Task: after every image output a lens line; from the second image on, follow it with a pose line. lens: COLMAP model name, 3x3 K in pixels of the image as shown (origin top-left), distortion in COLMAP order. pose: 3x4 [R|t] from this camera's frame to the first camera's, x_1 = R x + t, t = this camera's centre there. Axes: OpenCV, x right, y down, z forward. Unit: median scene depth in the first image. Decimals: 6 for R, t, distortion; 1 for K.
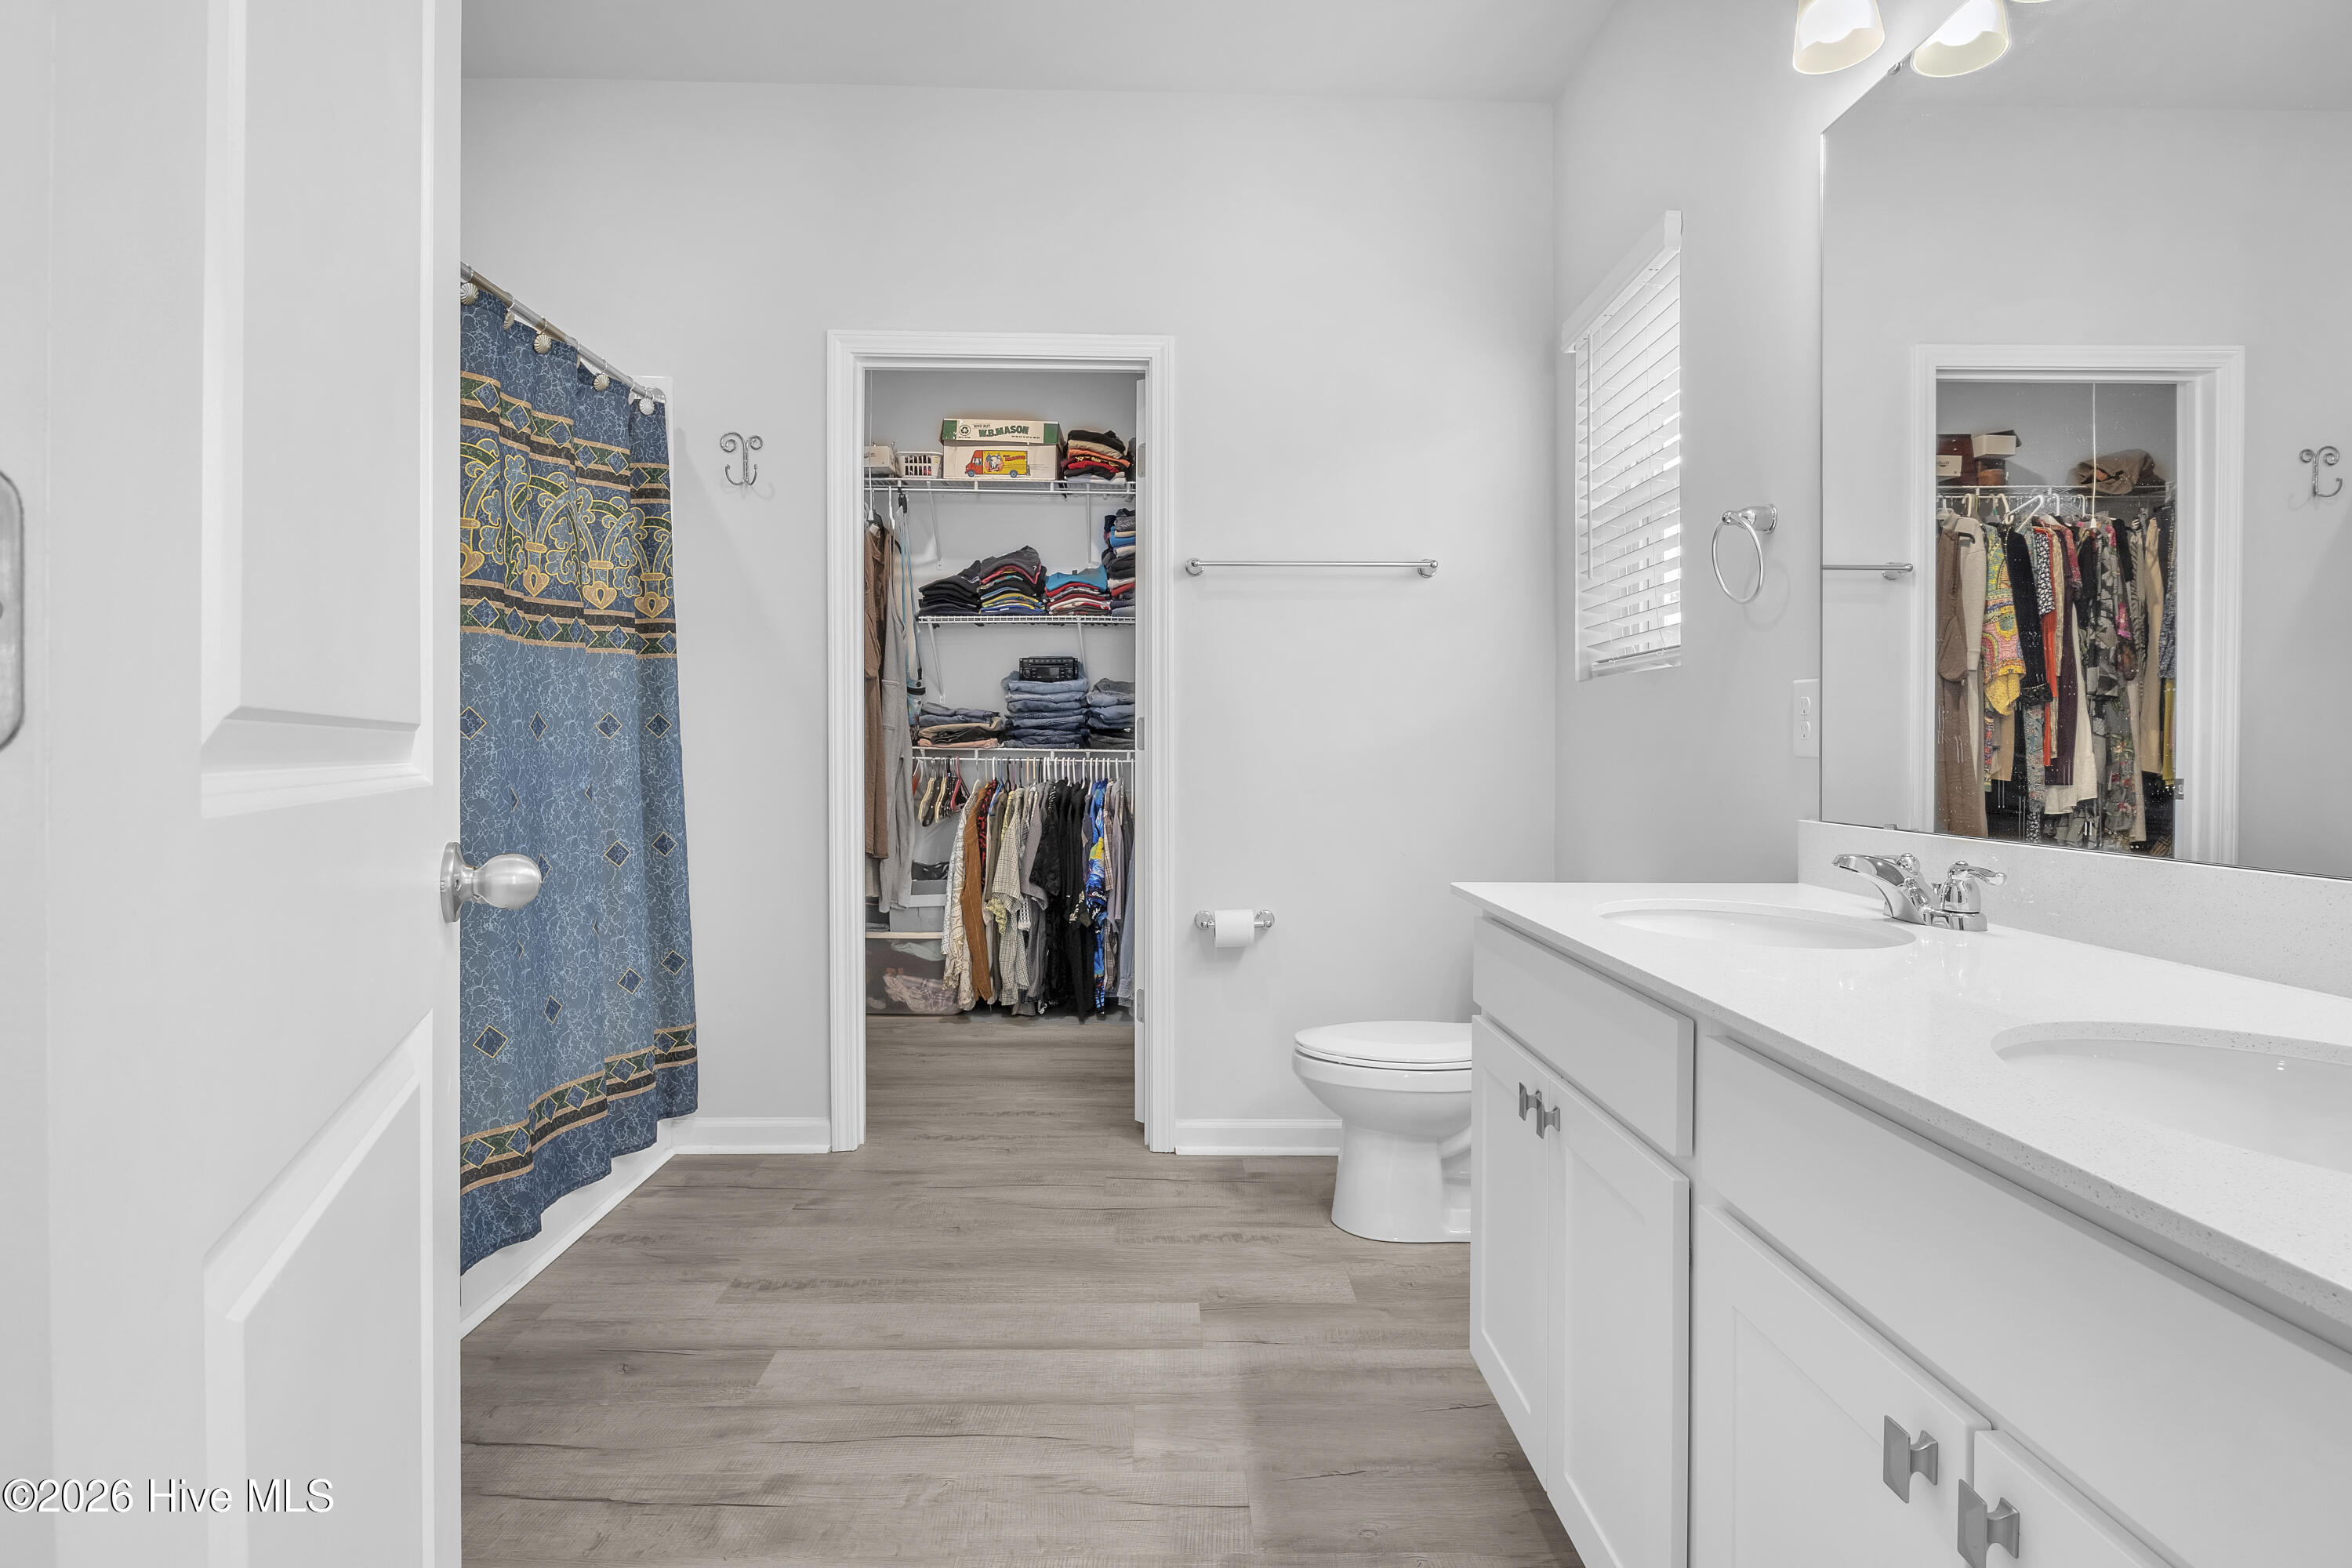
lens RADIAL K [[1200.6, 0, 1173.7], [0, 1200.6, 771.1], [0, 0, 1]] dist [-0.008634, -0.000649]
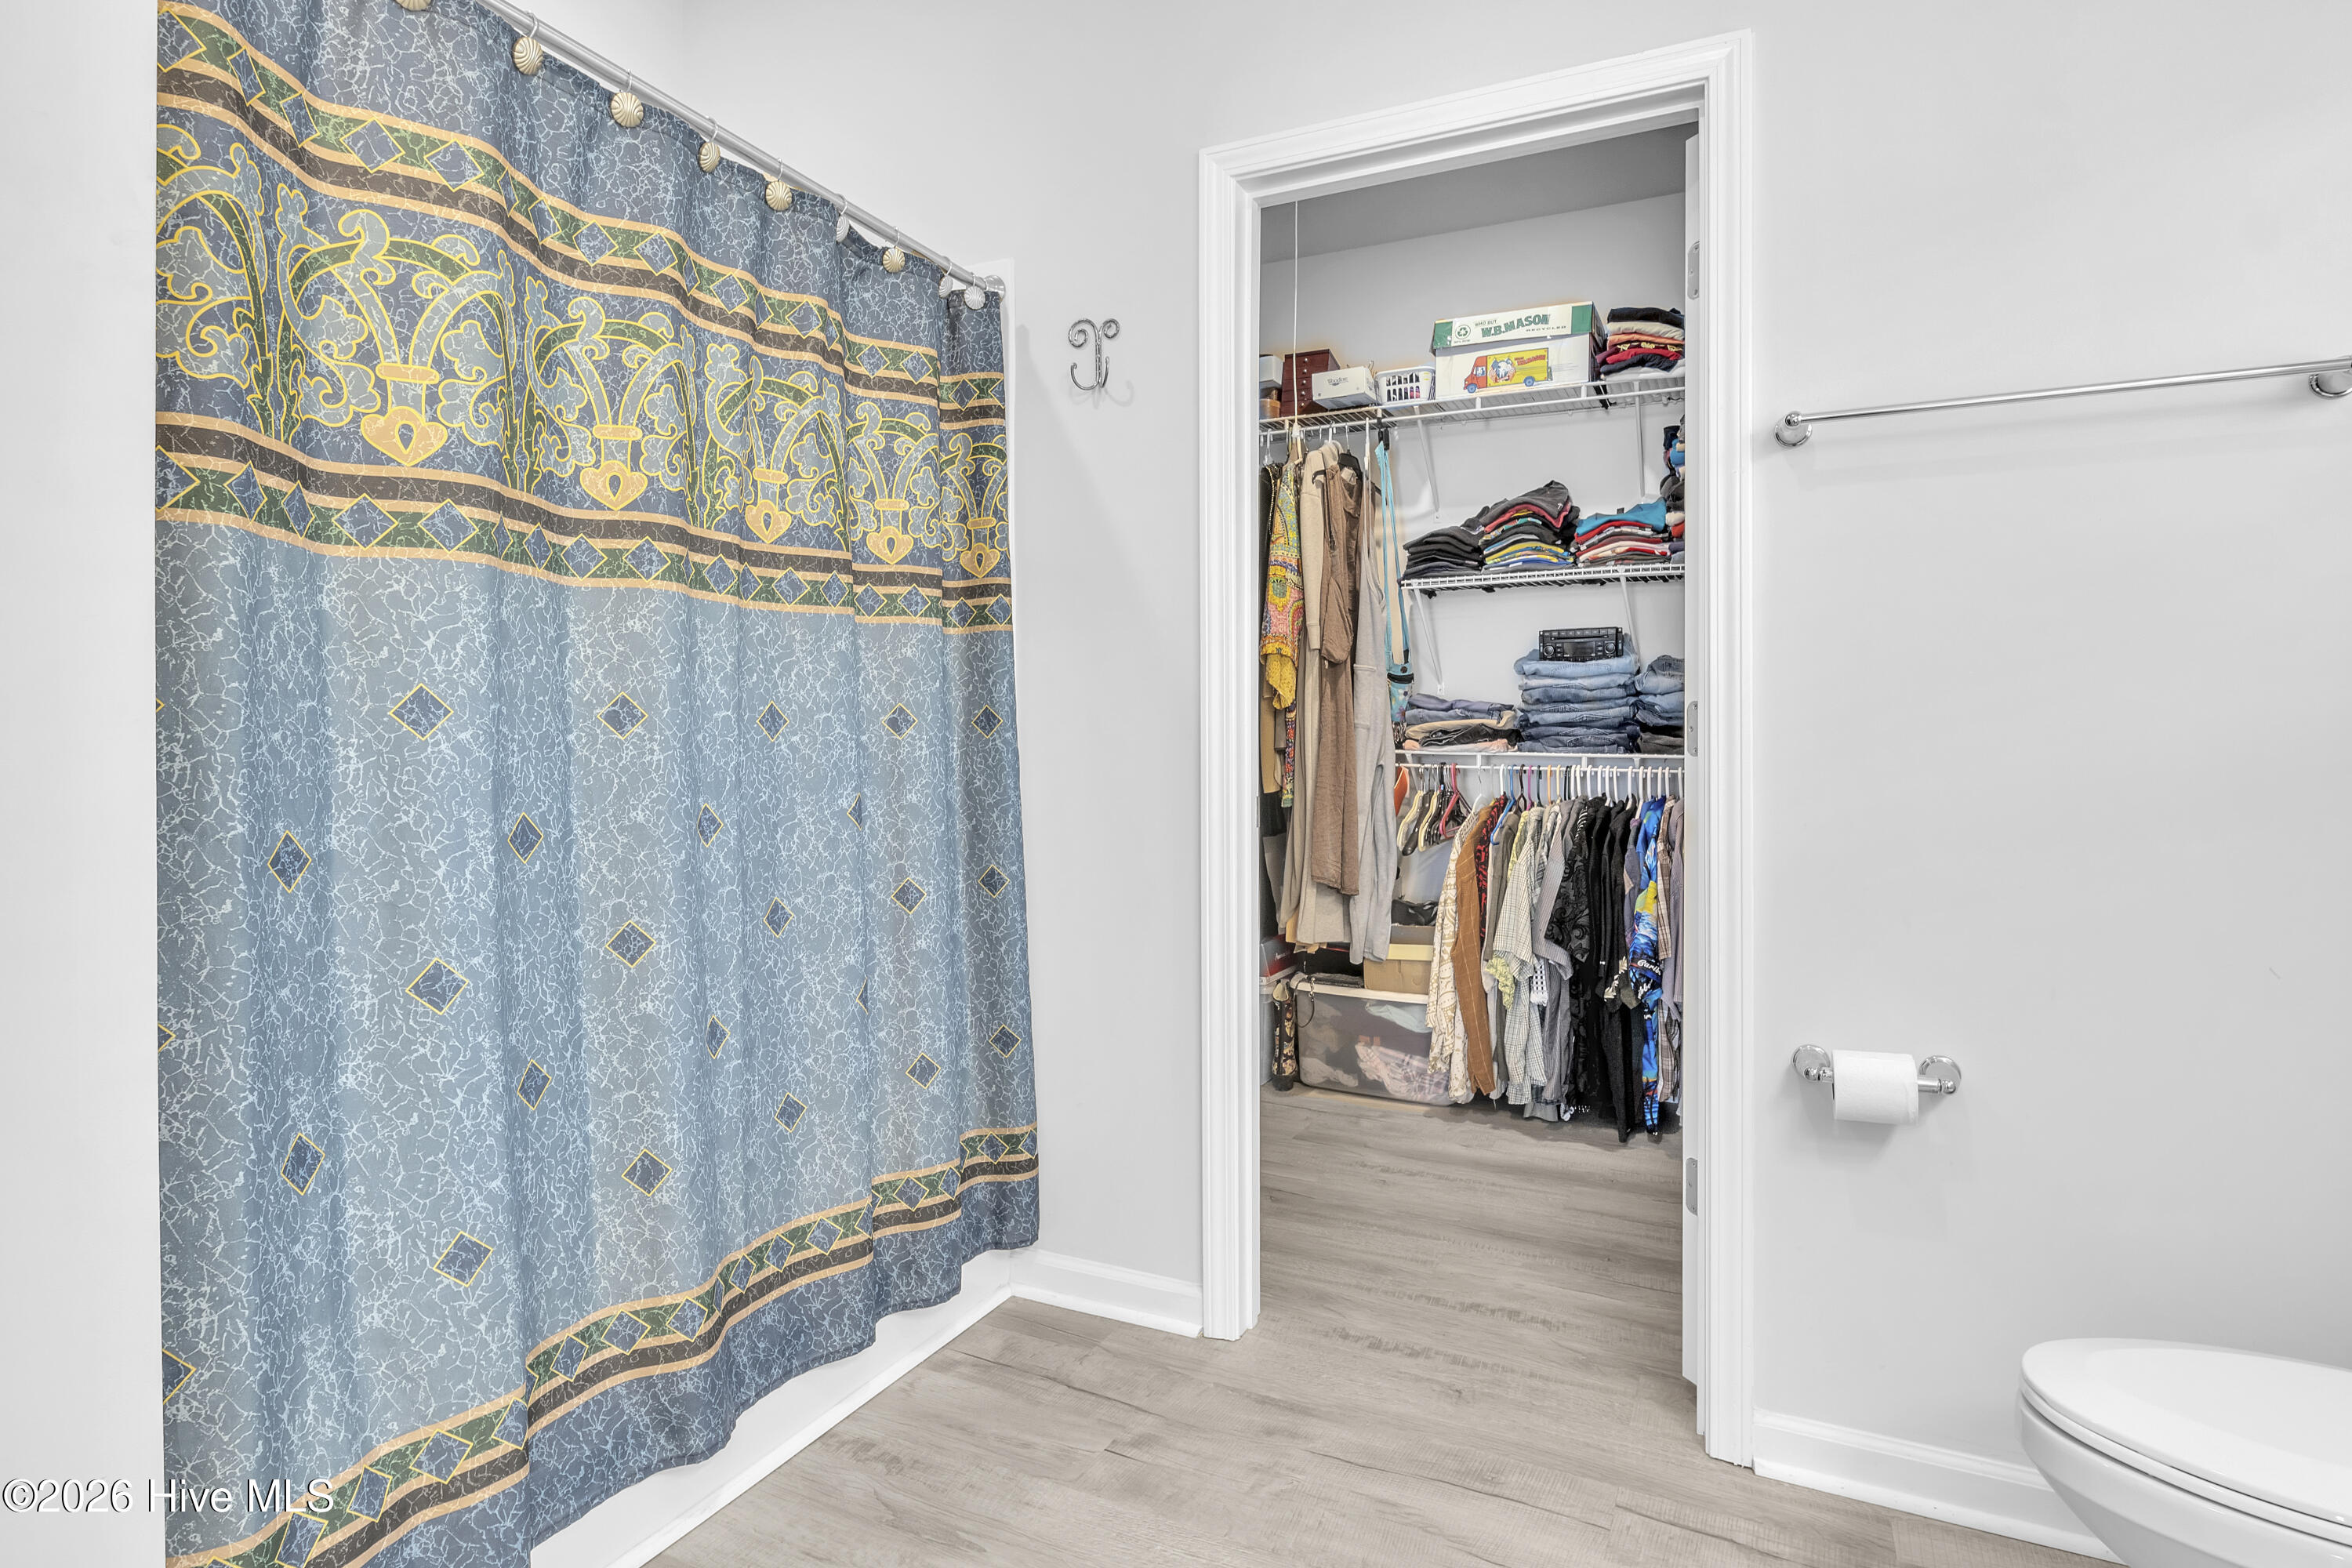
lens RADIAL K [[1200.6, 0, 1183.9], [0, 1200.6, 748.7], [0, 0, 1]] dist [-0.008634, -0.000649]
pose [[0.891267, 0.000152, -0.453479, 0.017636], [-0.009983, 0.999764, -0.019287, -0.007525], [0.453369, 0.021717, 0.891058, 0.373607]]
